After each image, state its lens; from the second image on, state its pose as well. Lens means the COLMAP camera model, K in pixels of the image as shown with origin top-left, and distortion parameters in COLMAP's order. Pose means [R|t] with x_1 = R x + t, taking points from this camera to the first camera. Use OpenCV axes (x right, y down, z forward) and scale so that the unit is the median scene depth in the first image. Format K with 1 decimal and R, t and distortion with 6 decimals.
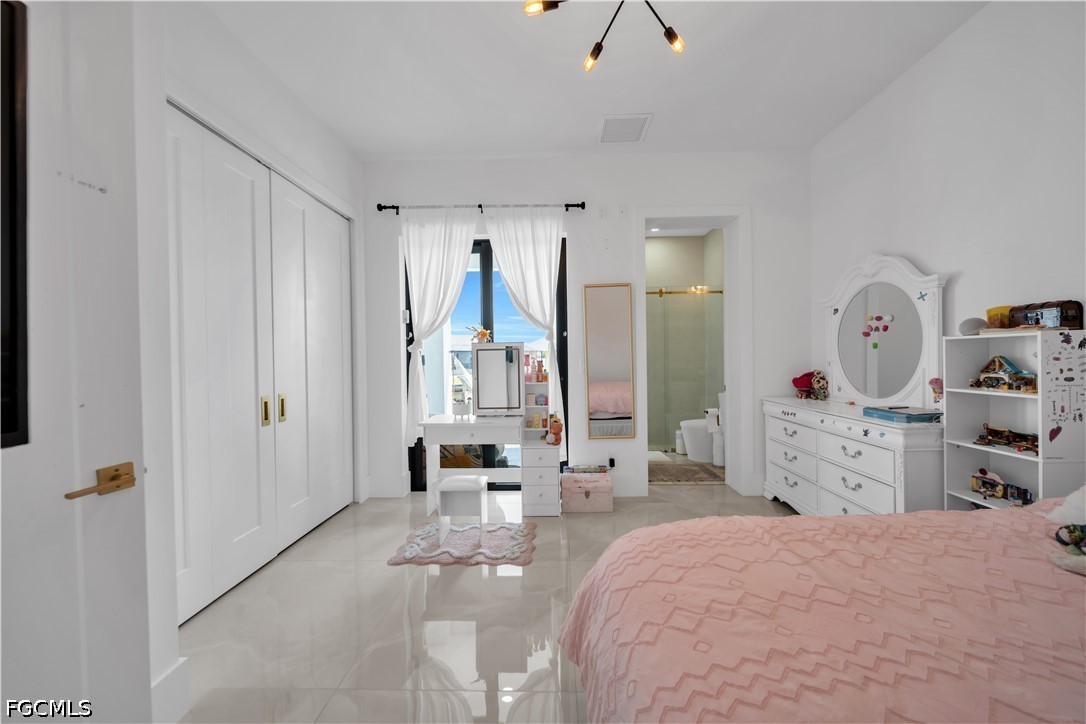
lens RADIAL K [[375.7, 0, 548.1], [0, 375.7, 360.0], [0, 0, 1]] dist [0.000464, -0.000948]
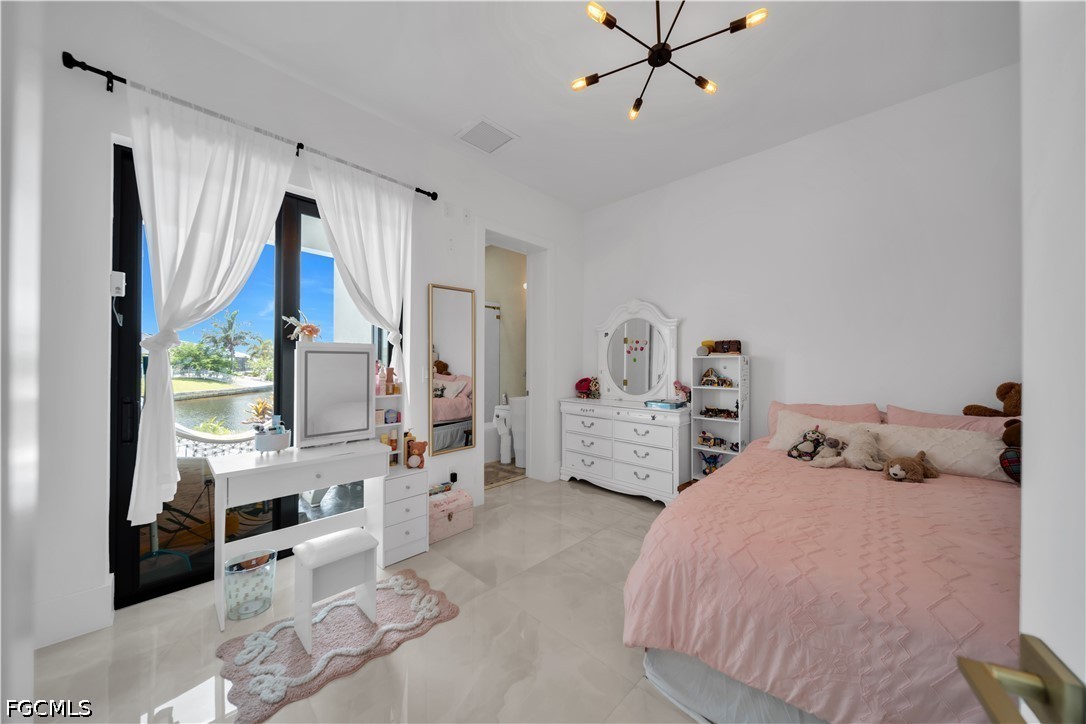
lens RADIAL K [[375.7, 0, 543.5], [0, 375.7, 359.9], [0, 0, 1]] dist [0.000464, -0.000948]
pose [[0.676729, 0.024440, 0.735826, -0.422335], [-0.007887, 0.999632, -0.025948, 0.003017], [-0.736190, 0.011757, 0.676673, 0.222675]]
